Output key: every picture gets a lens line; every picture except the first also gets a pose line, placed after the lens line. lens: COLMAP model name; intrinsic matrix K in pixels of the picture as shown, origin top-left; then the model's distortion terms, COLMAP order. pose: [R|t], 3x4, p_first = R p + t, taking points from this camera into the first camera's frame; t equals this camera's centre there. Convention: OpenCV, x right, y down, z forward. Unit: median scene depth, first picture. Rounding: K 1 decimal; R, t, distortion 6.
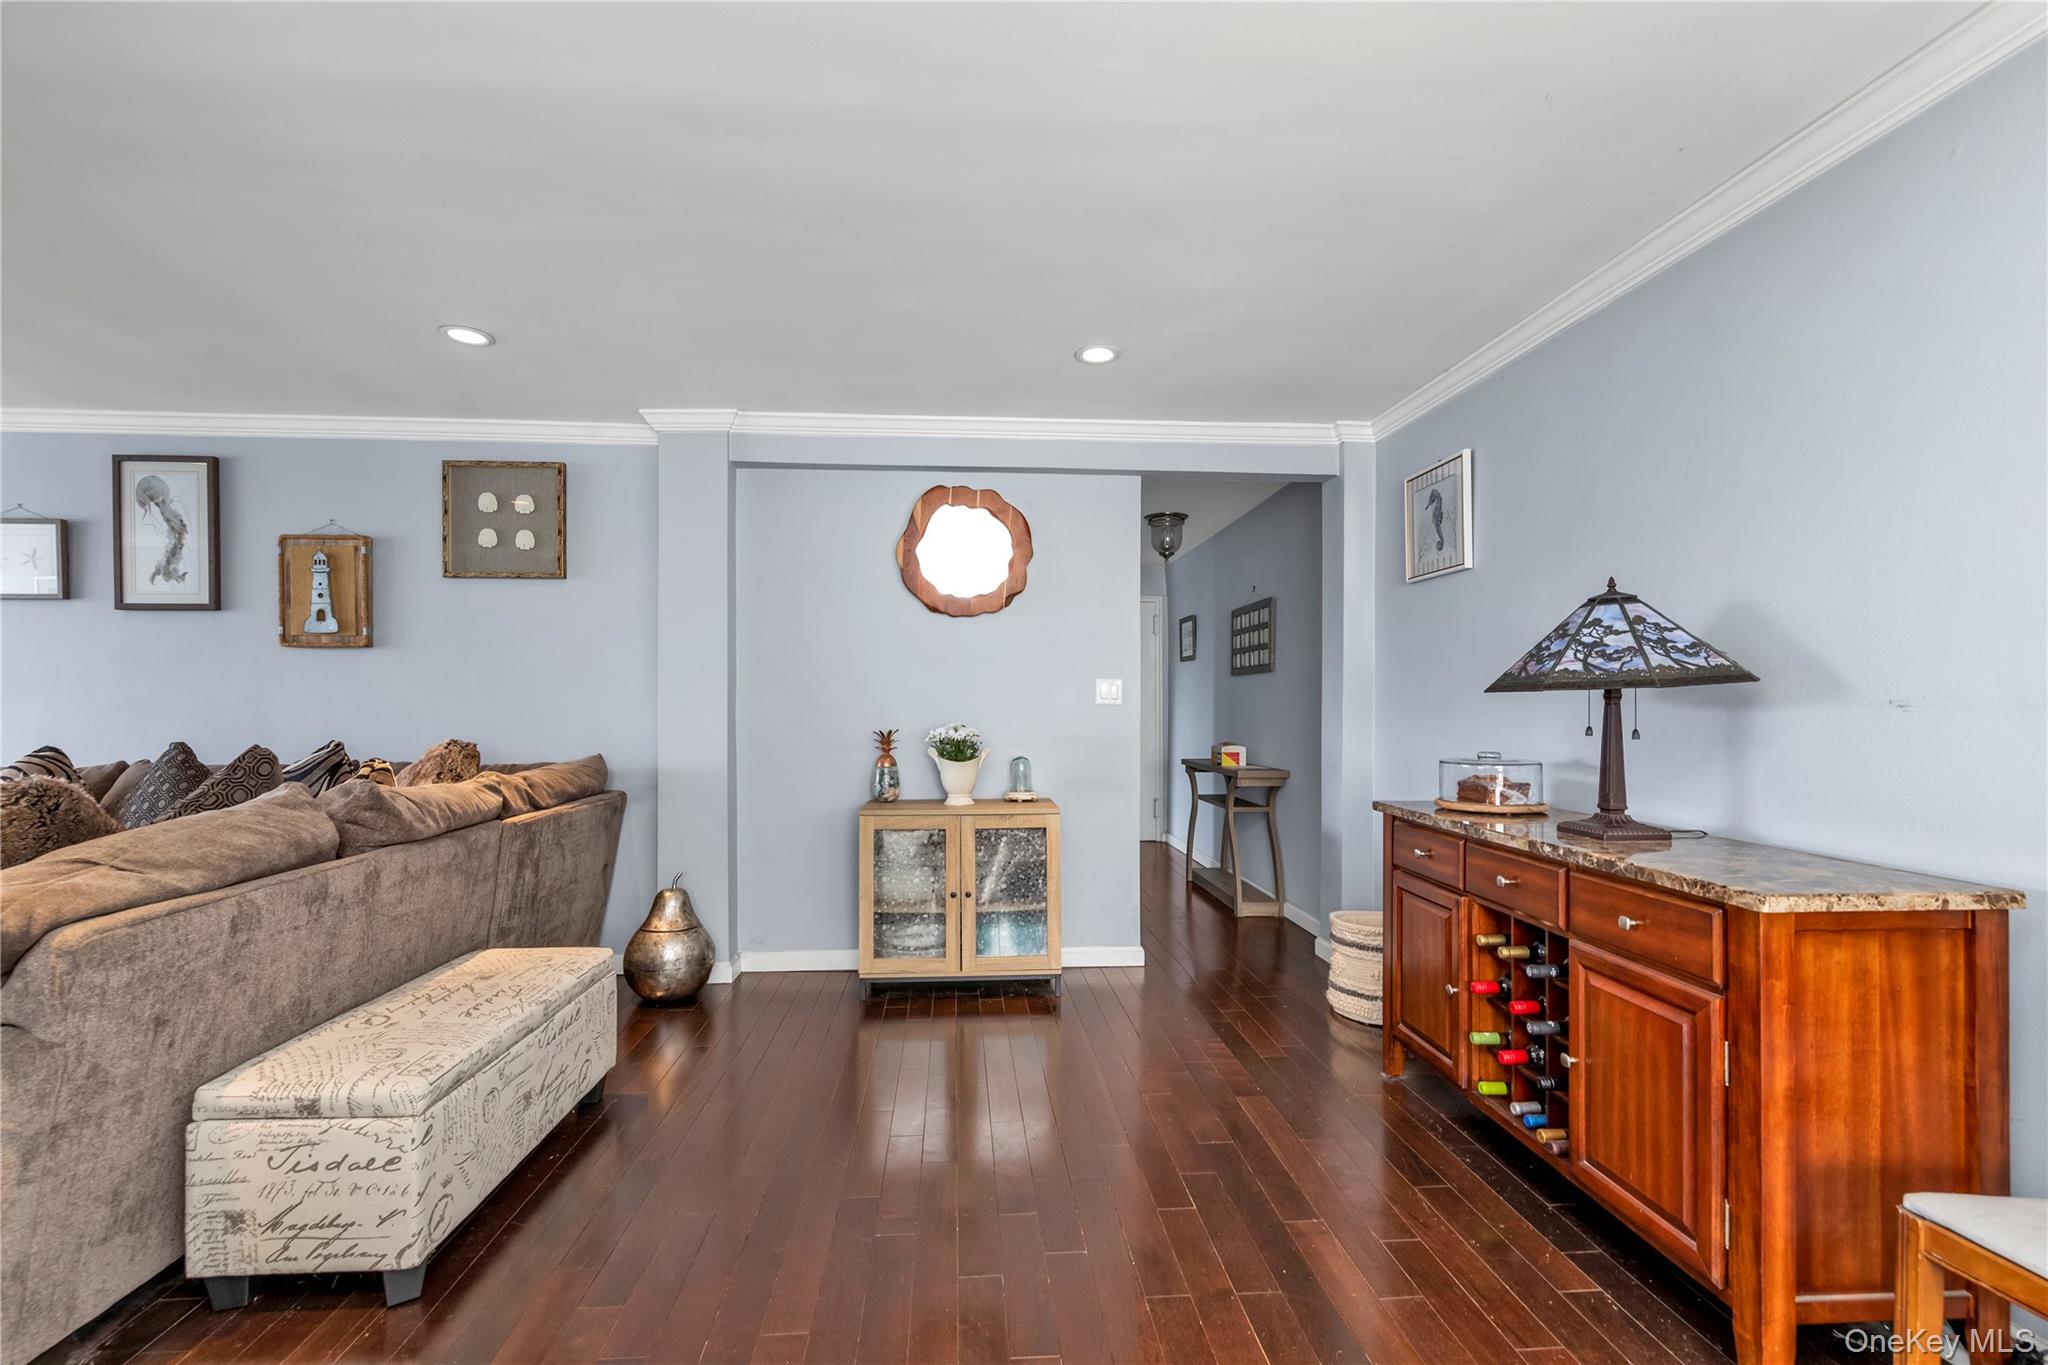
lens RADIAL K [[892.9, 0, 1018.7], [0, 892.9, 702.5], [0, 0, 1]] dist [-0.000050, -0.000124]
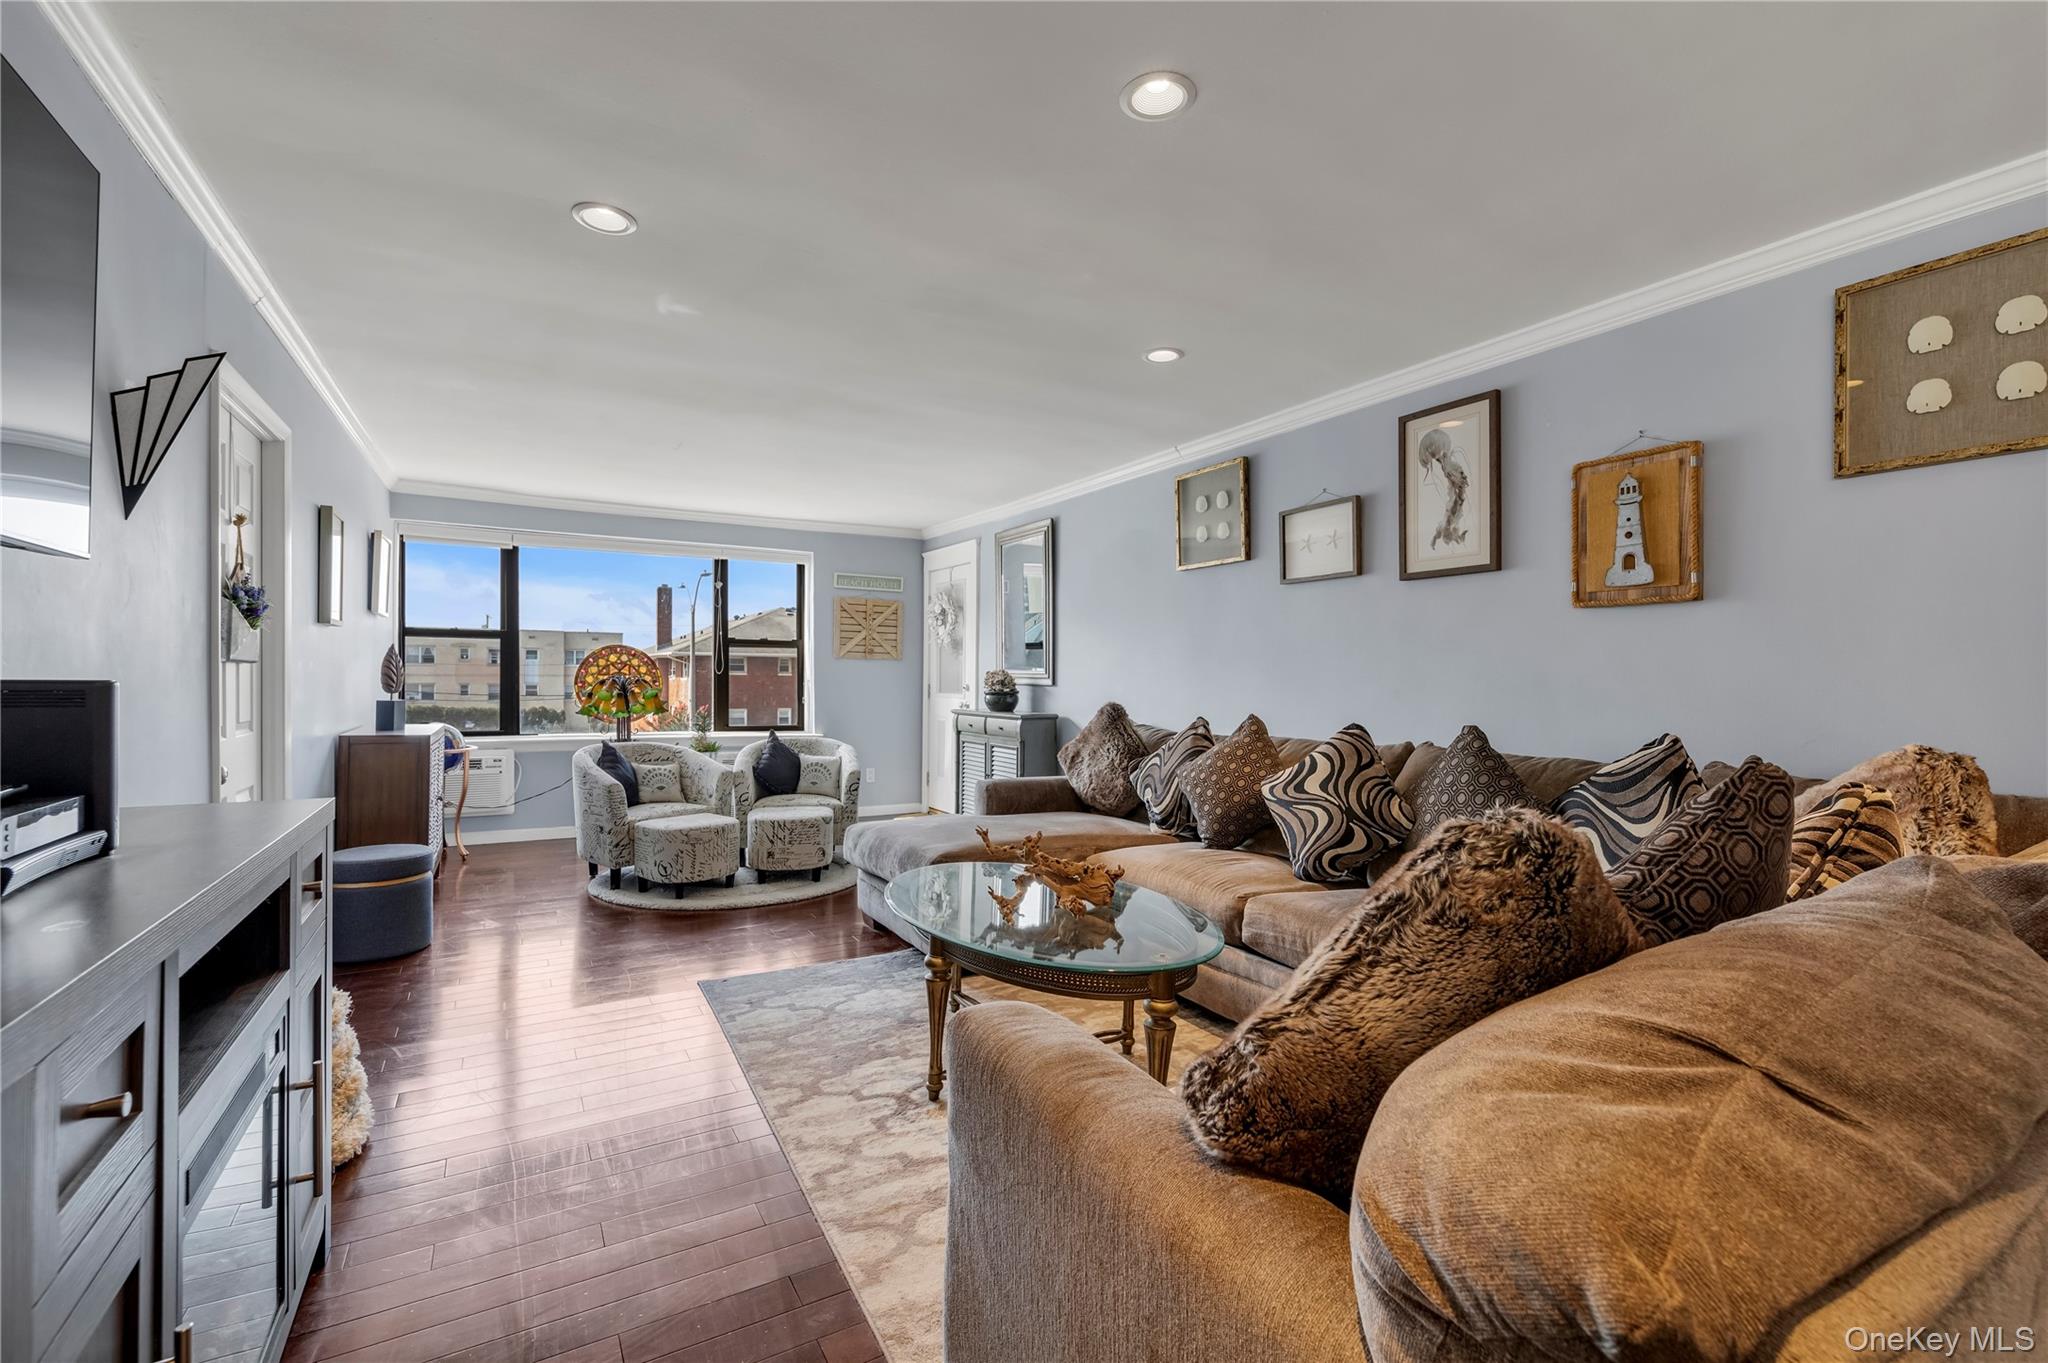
lens RADIAL K [[884.8, 0, 1022.2], [0, 884.8, 678.0], [0, 0, 1]] dist [0.001728, 0.000470]
pose [[0.444347, 0.000926, -0.895854, -0.347914], [-0.003151, 0.999995, -0.000529, 0.000734], [0.895849, 0.003057, 0.444348, 0.223615]]
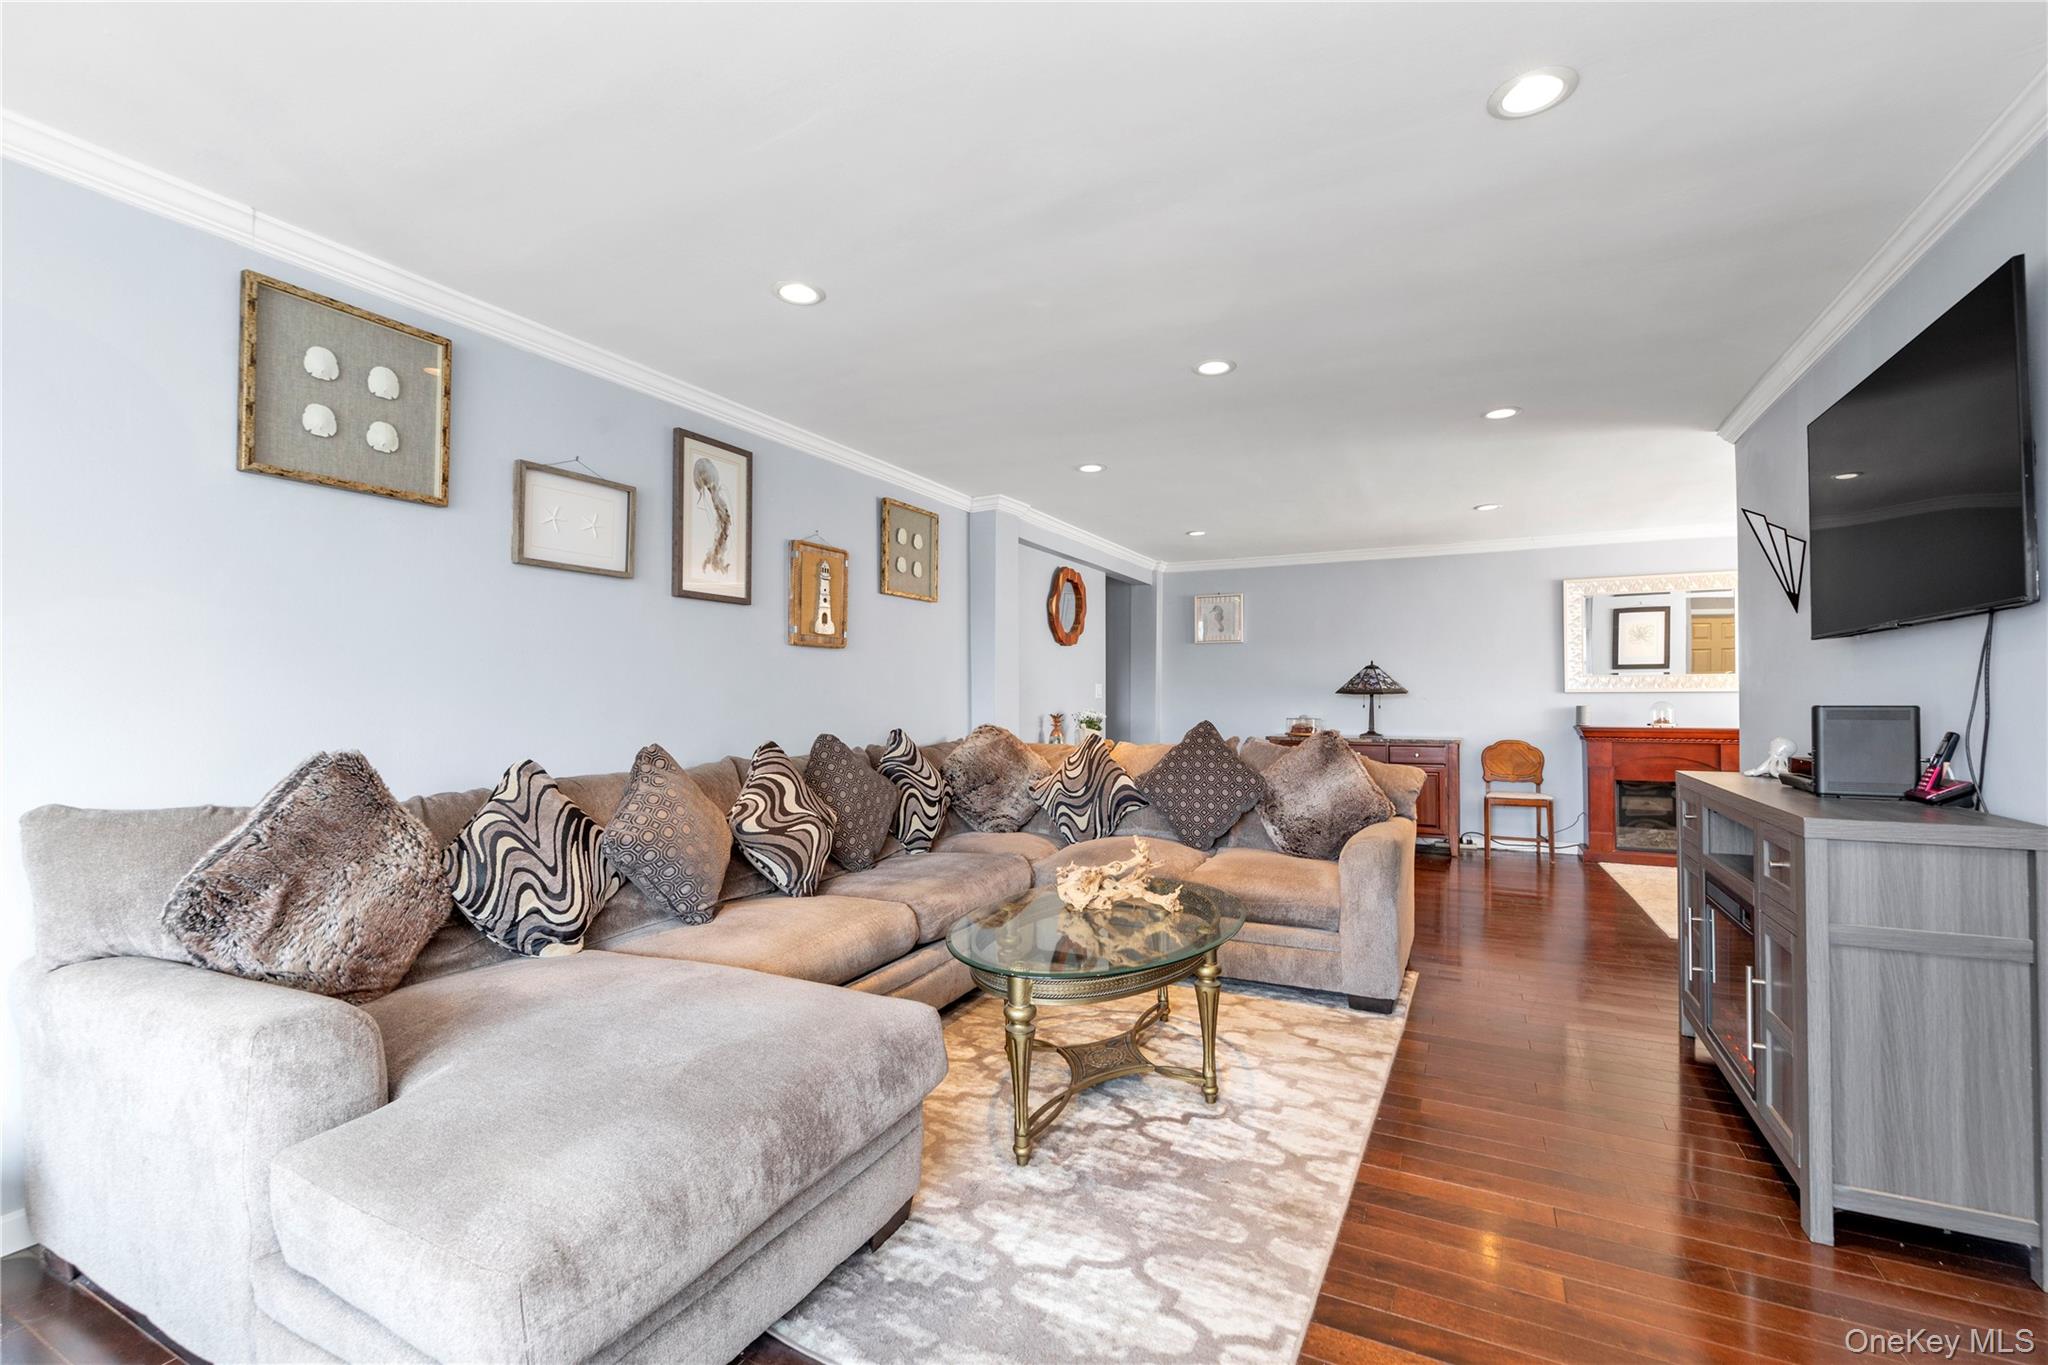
lens RADIAL K [[884.8, 0, 1022.2], [0, 884.8, 679.0], [0, 0, 1]] dist [0.001728, 0.000470]
pose [[0.512396, 0.016722, 0.858587, -1.600367], [-0.004456, 0.999849, -0.016814, -0.004971], [-0.858738, 0.004789, 0.512393, 0.228001]]
